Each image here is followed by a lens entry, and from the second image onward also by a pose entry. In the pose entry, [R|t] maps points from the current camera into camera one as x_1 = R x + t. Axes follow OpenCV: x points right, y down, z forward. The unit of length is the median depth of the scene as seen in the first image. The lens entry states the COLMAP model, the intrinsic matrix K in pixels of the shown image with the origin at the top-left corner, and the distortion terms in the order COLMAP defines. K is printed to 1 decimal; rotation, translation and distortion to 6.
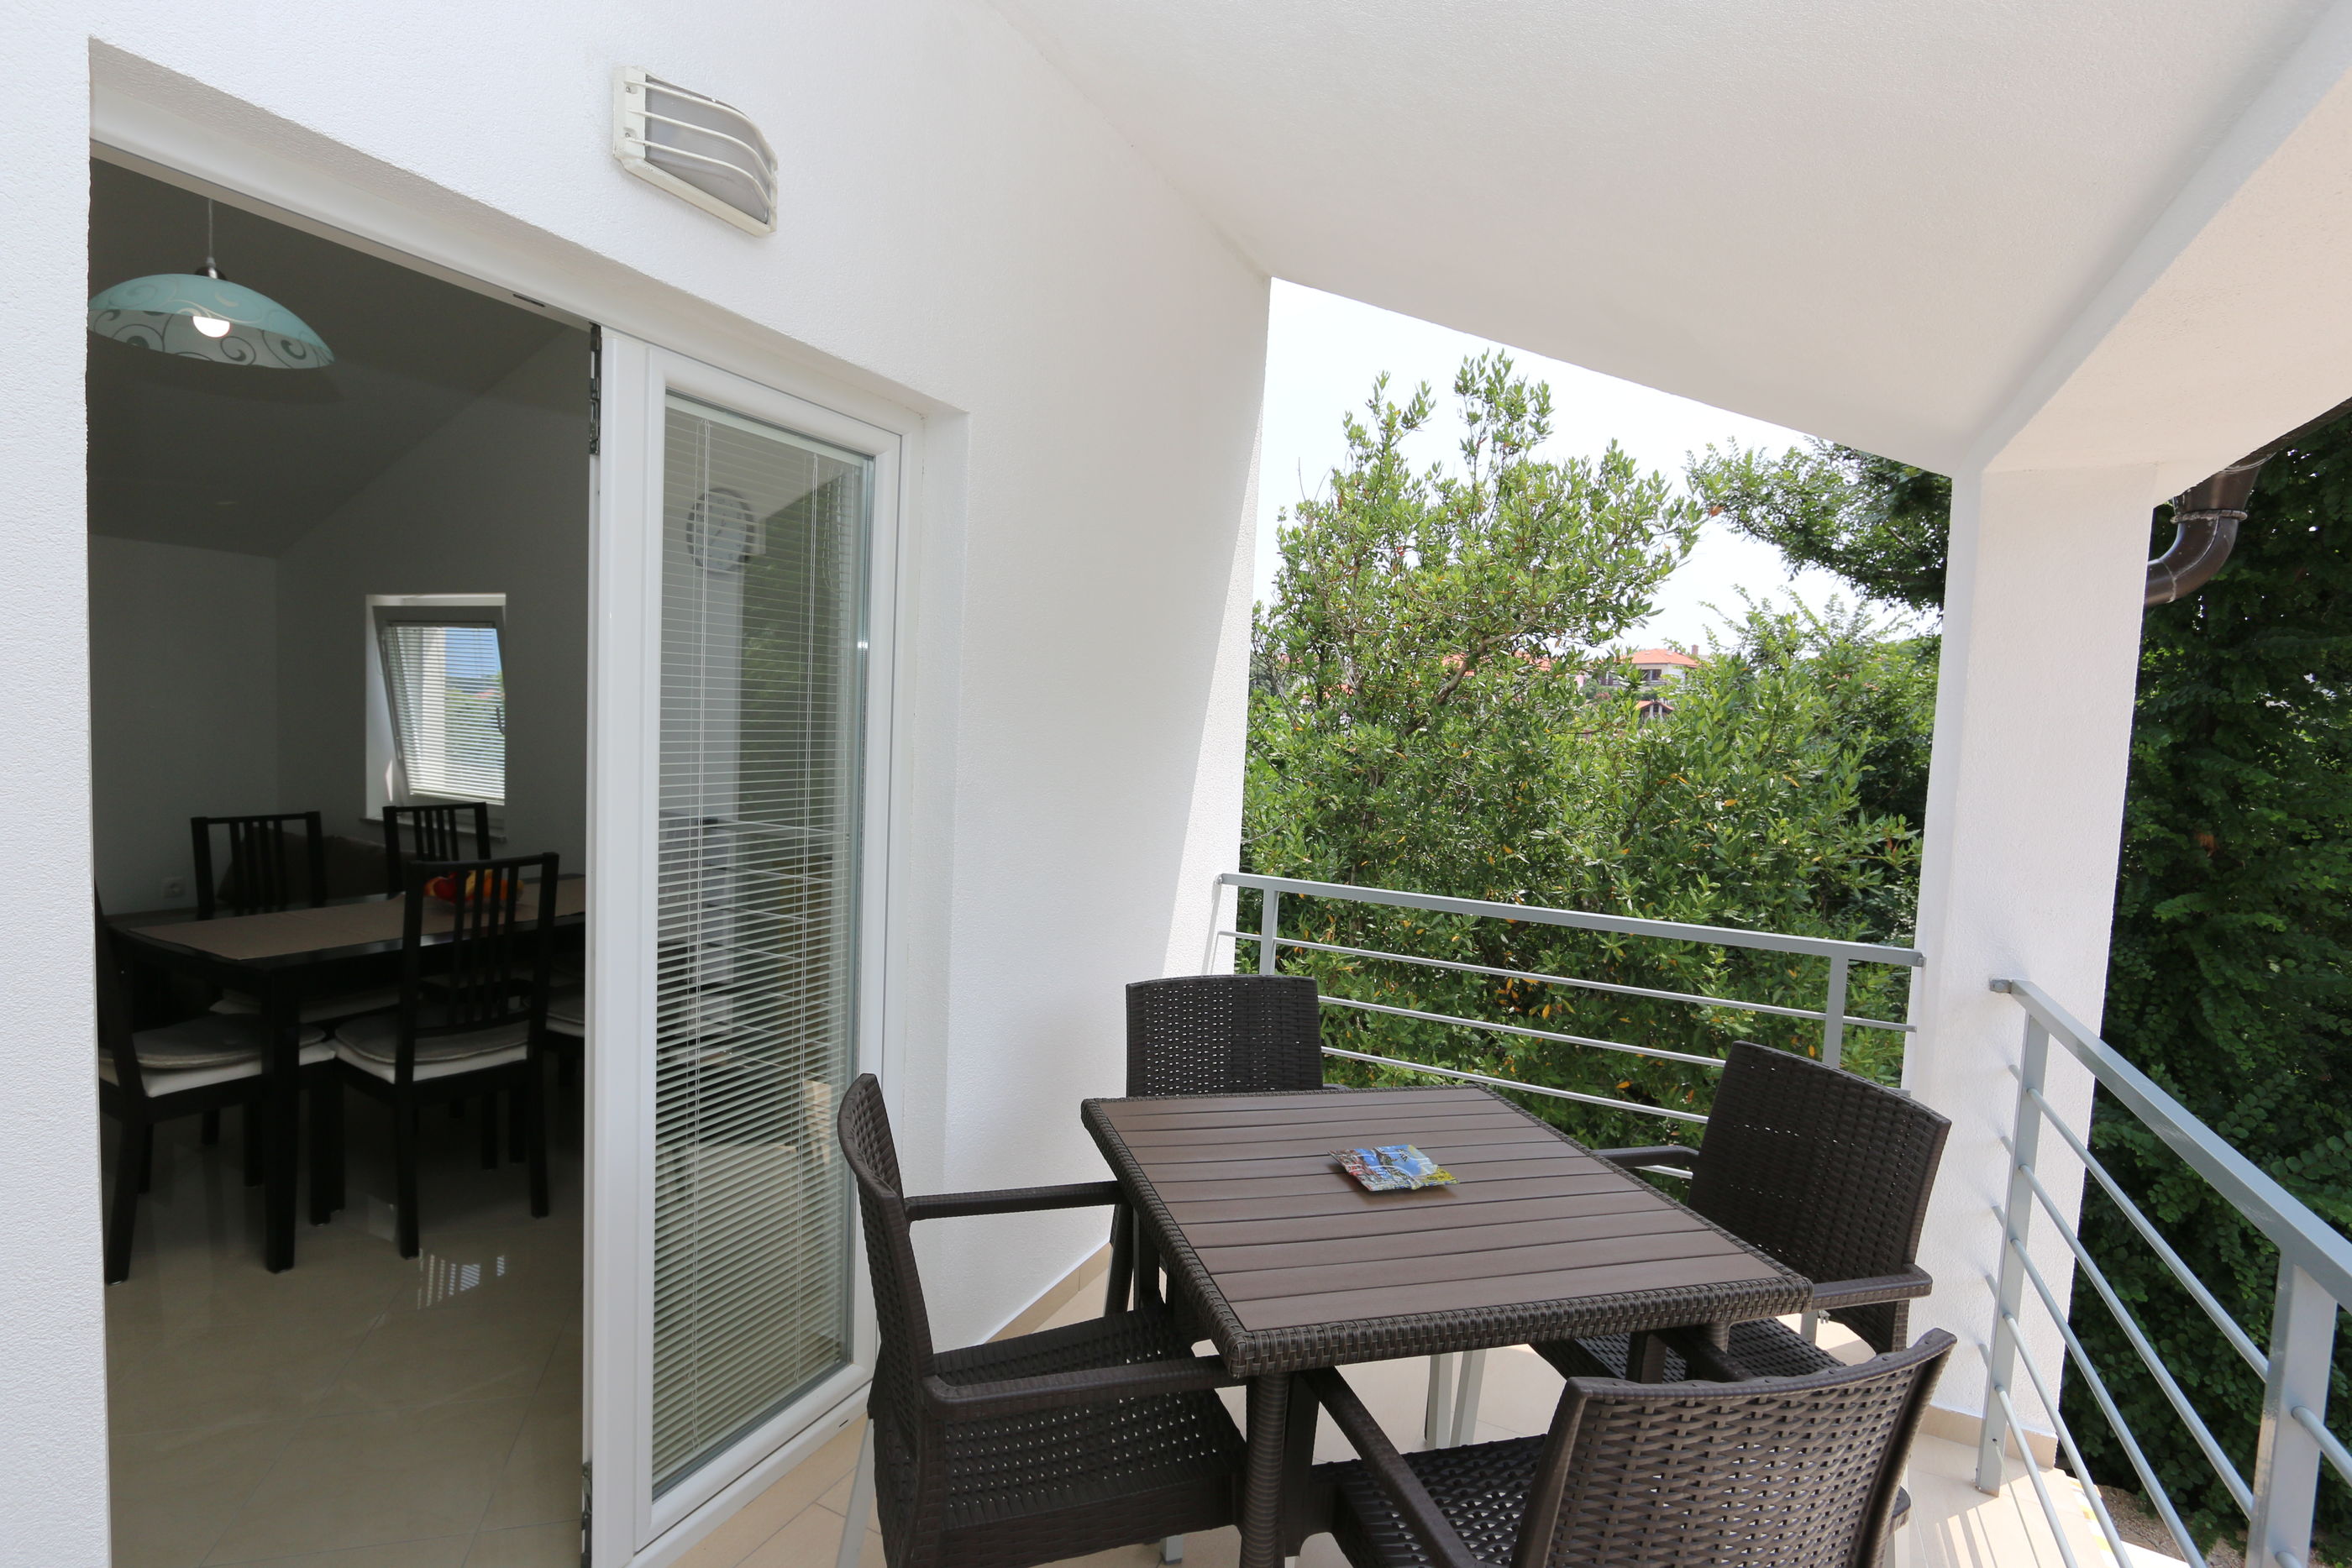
lens RADIAL K [[1181.5, 0, 1137.3], [0, 1181.5, 775.0], [0, 0, 1]] dist [-0.033845, 0.000520]
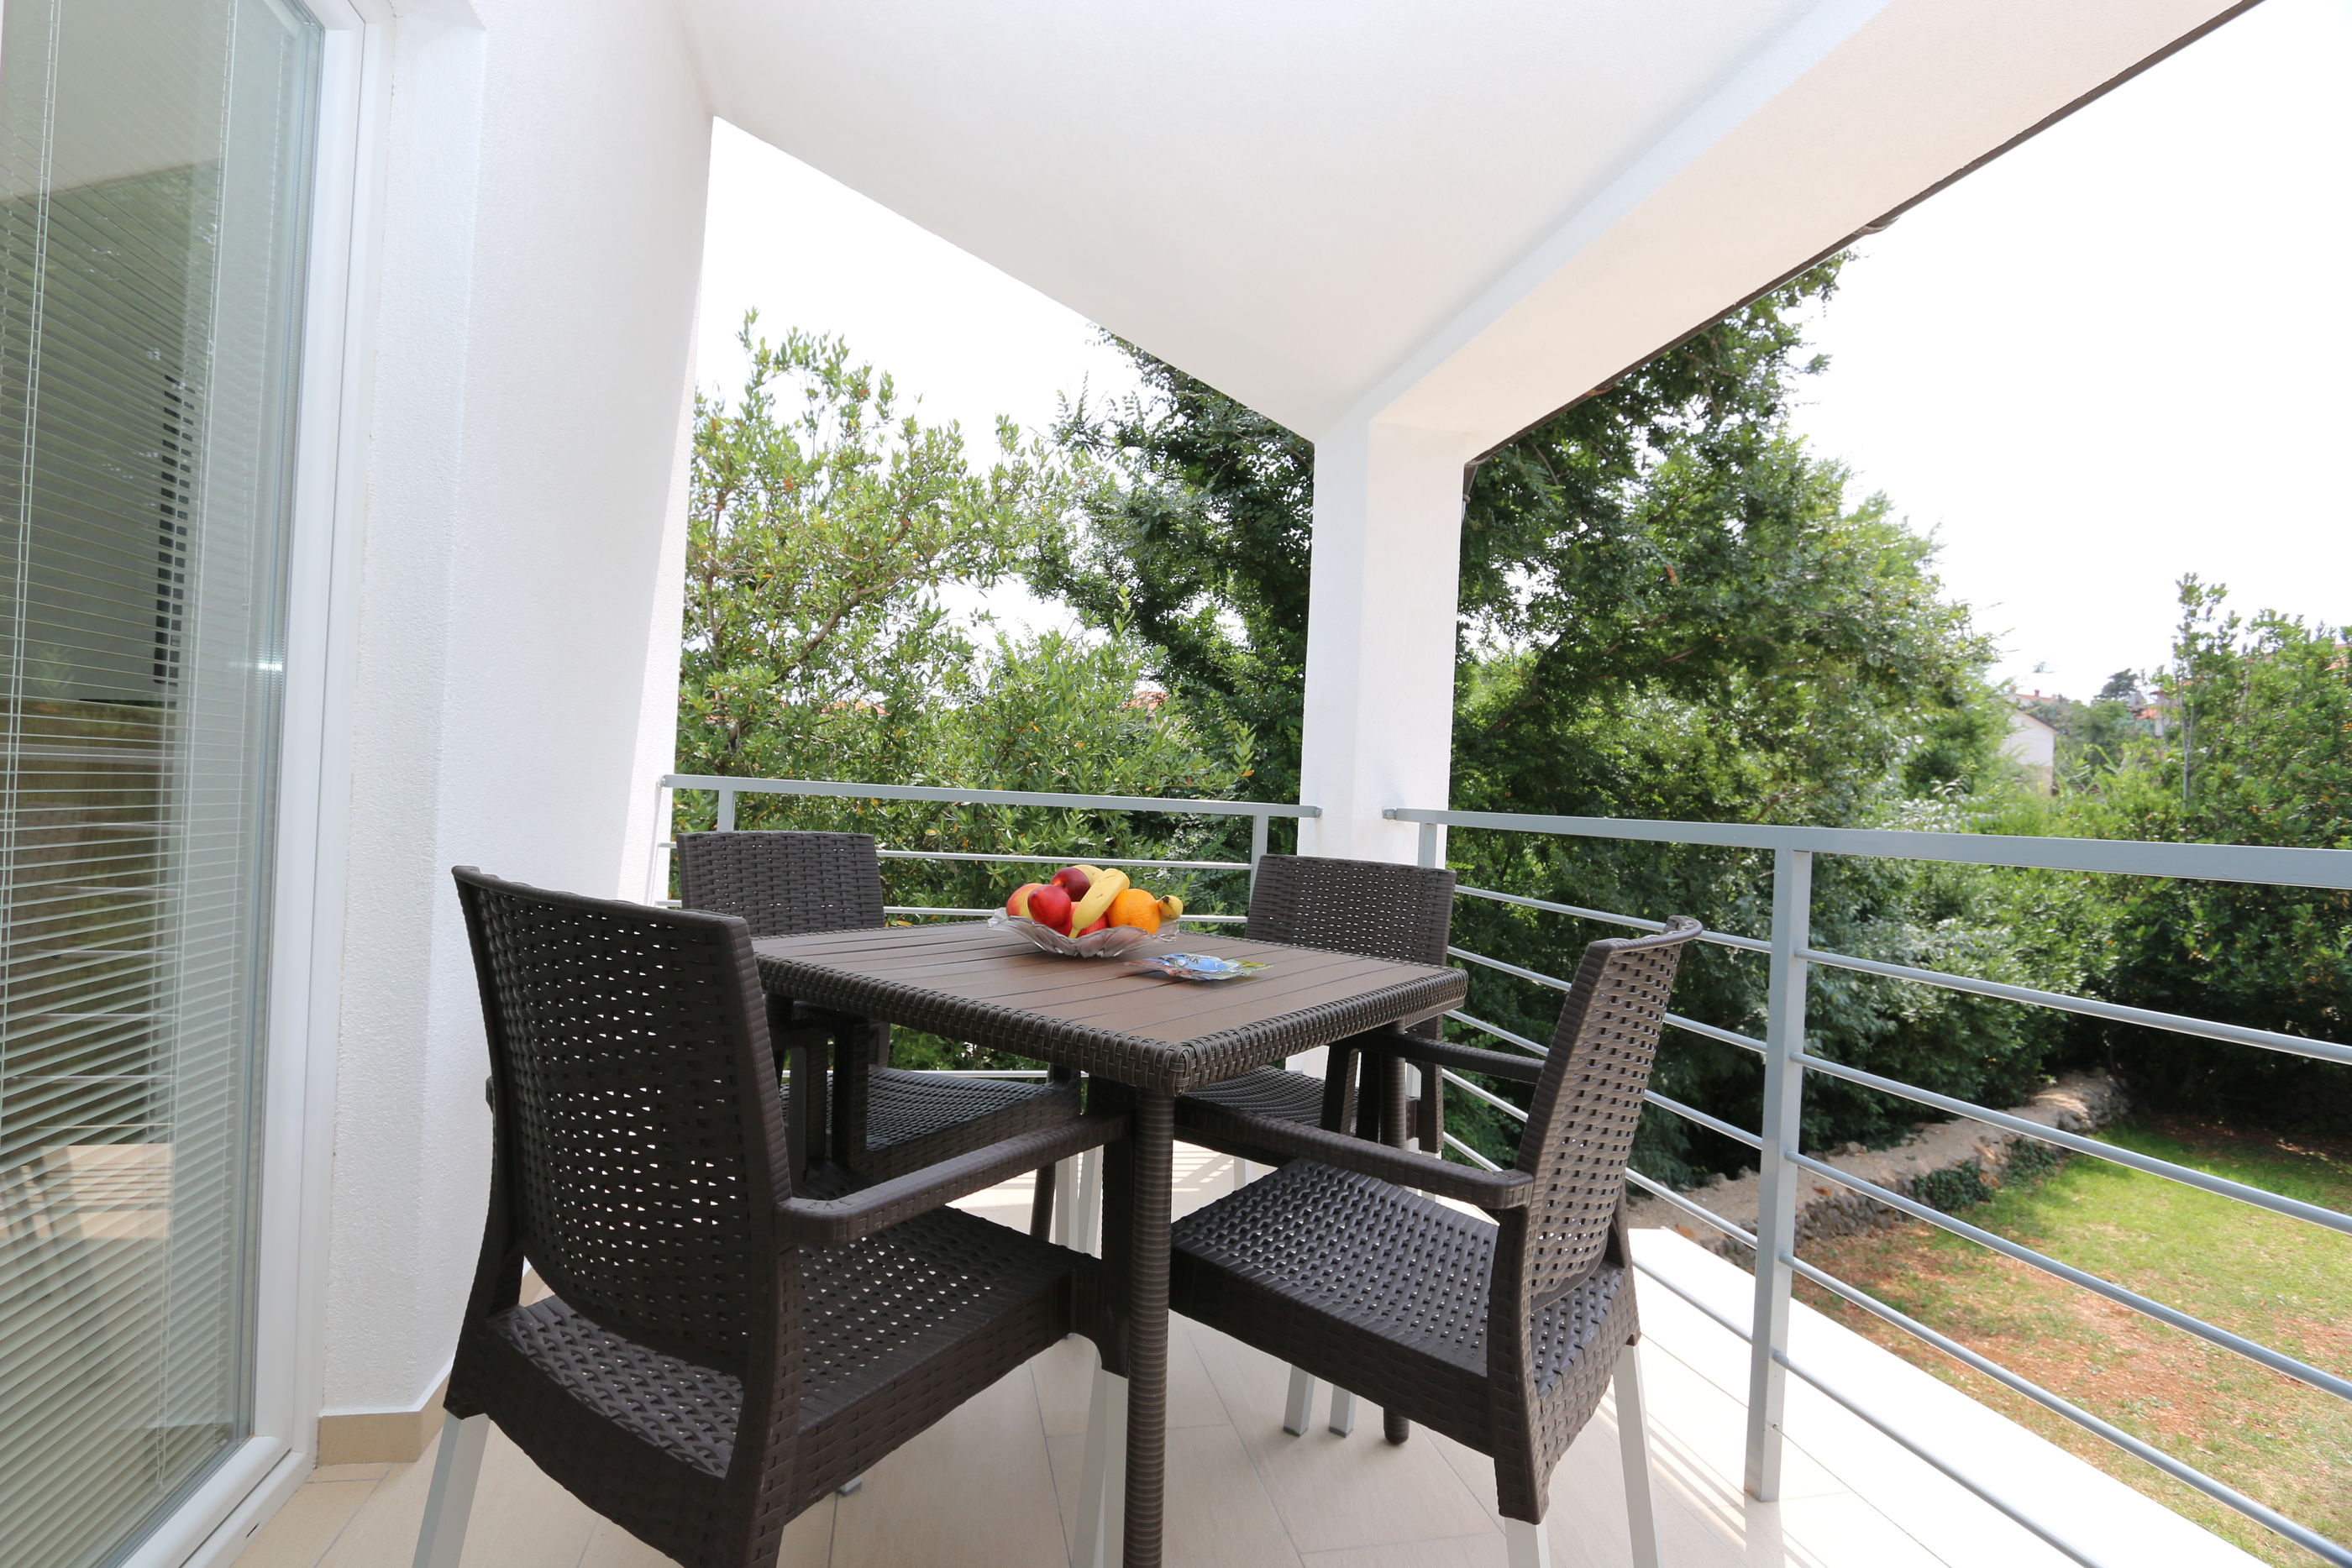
lens RADIAL K [[1093.7, 0, 1176.0], [0, 1093.7, 784.0], [0, 0, 1]] dist [-0.014083, 0.002136]
pose [[0.766587, 0.000837, 0.642139, -0.099759], [0.017871, 0.999584, -0.022638, 0.076748], [-0.641891, 0.028830, 0.766254, 0.100601]]
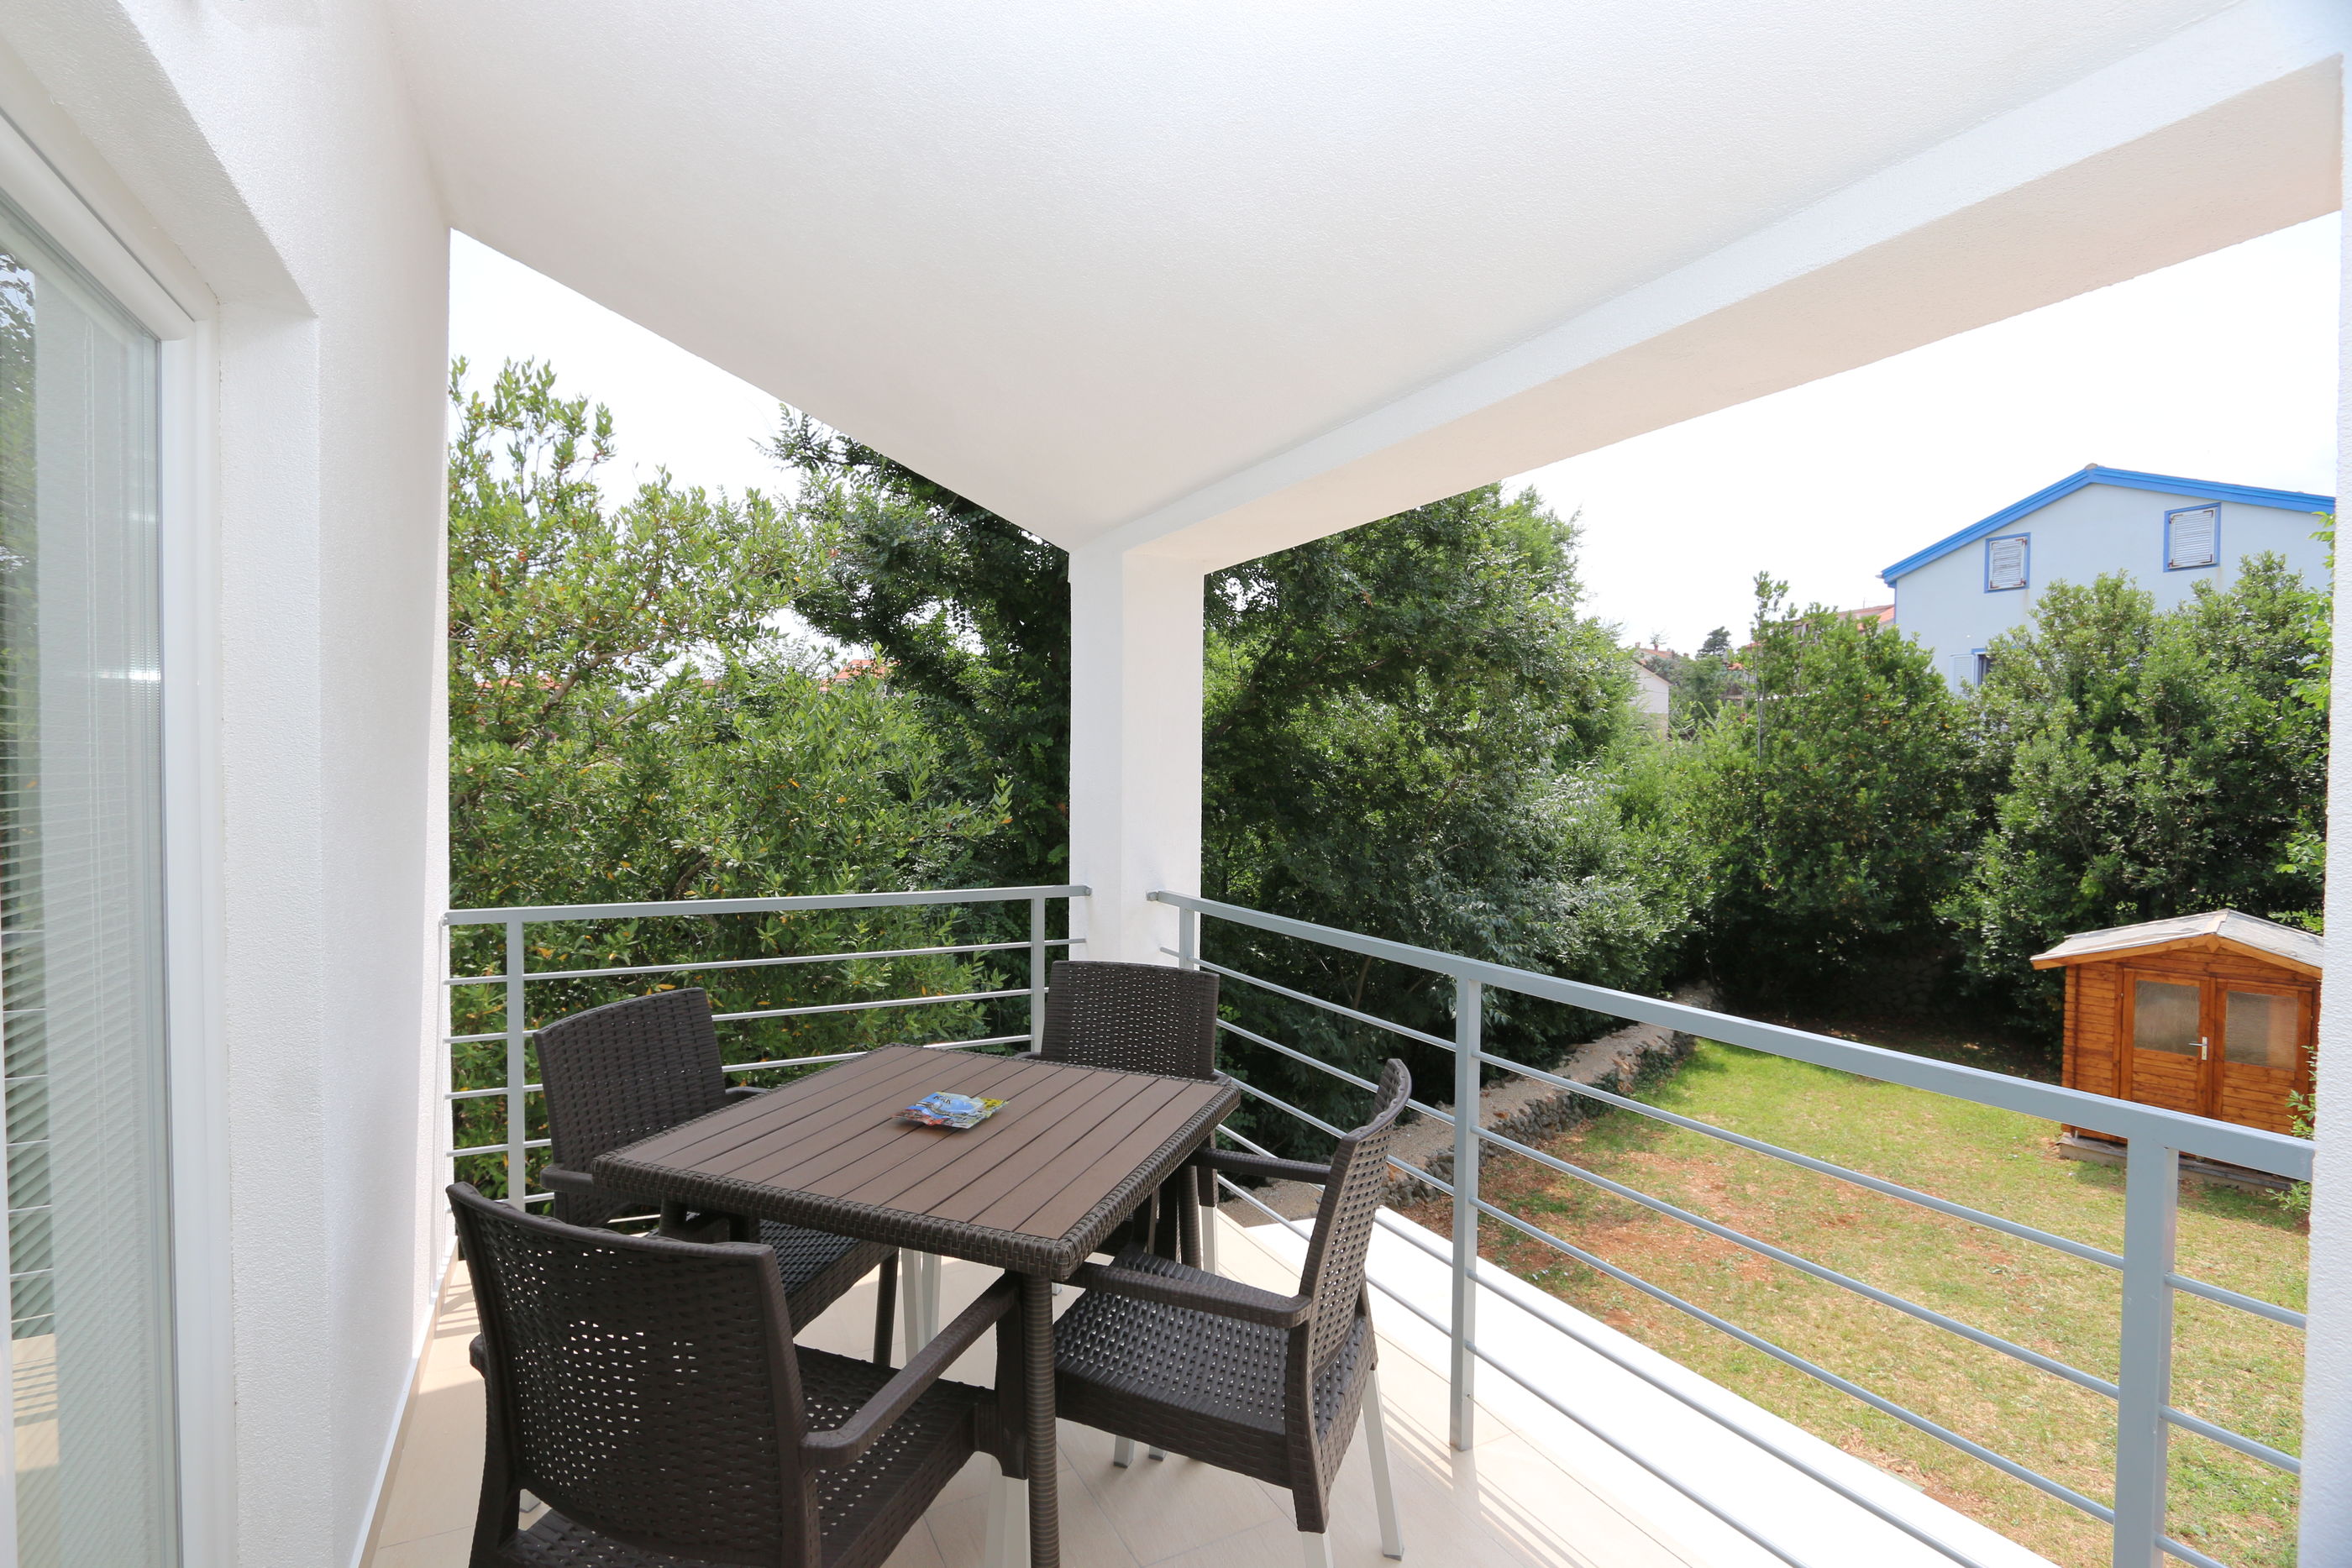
lens RADIAL K [[1084.4, 0, 1176.0], [0, 1084.4, 784.0], [0, 0, 1]] dist [-0.012951, -0.001181]
pose [[0.582299, -0.052598, 0.811271, -0.163654], [0.060535, 0.997940, 0.021251, 0.004999], [-0.810718, 0.036736, 0.584284, 0.072089]]
